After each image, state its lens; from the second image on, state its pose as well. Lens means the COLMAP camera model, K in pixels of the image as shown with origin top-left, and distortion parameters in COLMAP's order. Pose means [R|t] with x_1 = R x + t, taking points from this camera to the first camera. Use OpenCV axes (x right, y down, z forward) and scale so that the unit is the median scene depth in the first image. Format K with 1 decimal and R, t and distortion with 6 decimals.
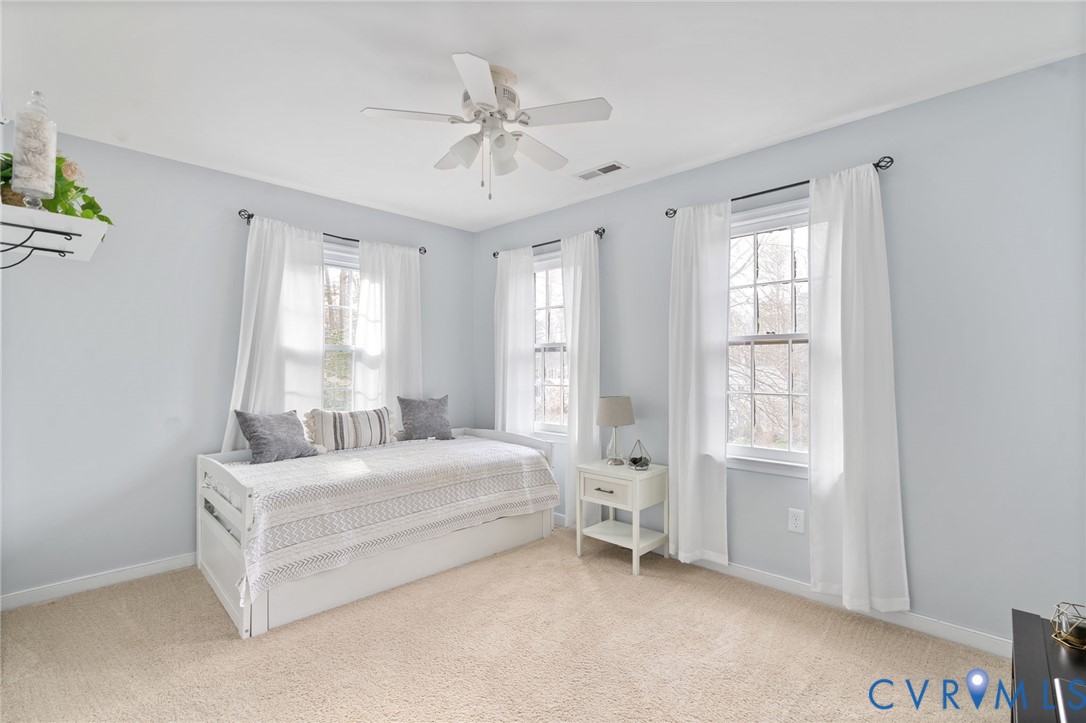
lens RADIAL K [[496.8, 0, 549.2], [0, 496.8, 364.5], [0, 0, 1]] dist [-0.009955, 0.001646]
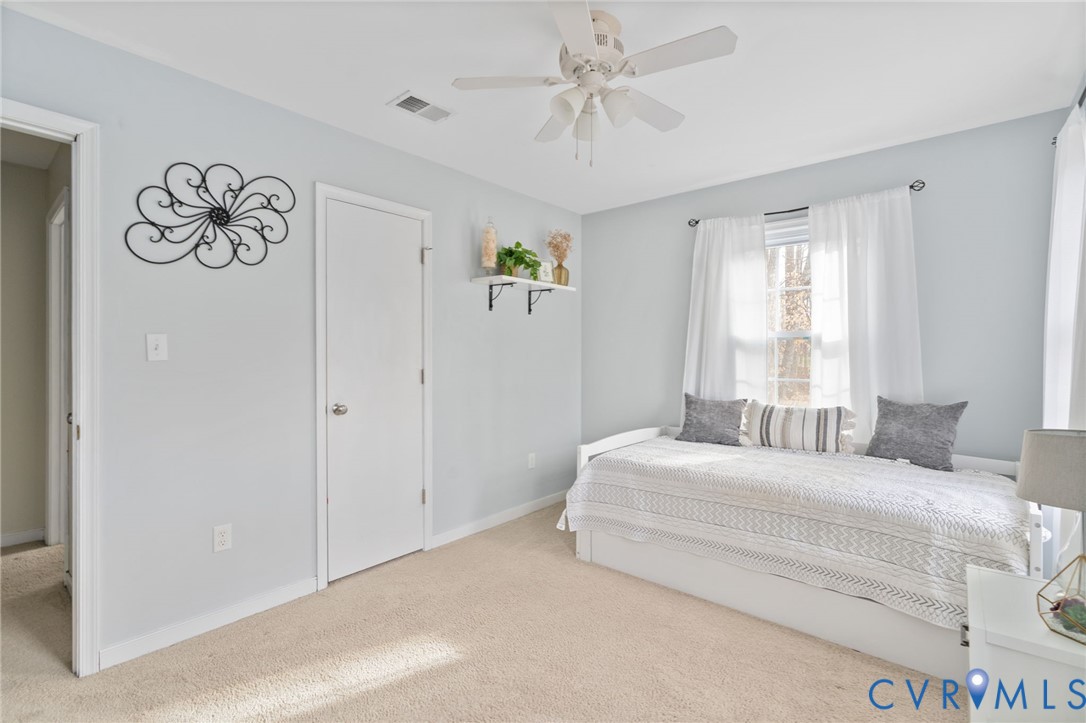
lens RADIAL K [[496.8, 0, 547.6], [0, 496.8, 359.5], [0, 0, 1]] dist [-0.009955, 0.001646]
pose [[0.067896, 0.006173, -0.997673, 0.470767], [0.004321, 0.999970, 0.006481, 0.003755], [0.997683, -0.004751, 0.067867, 0.540489]]
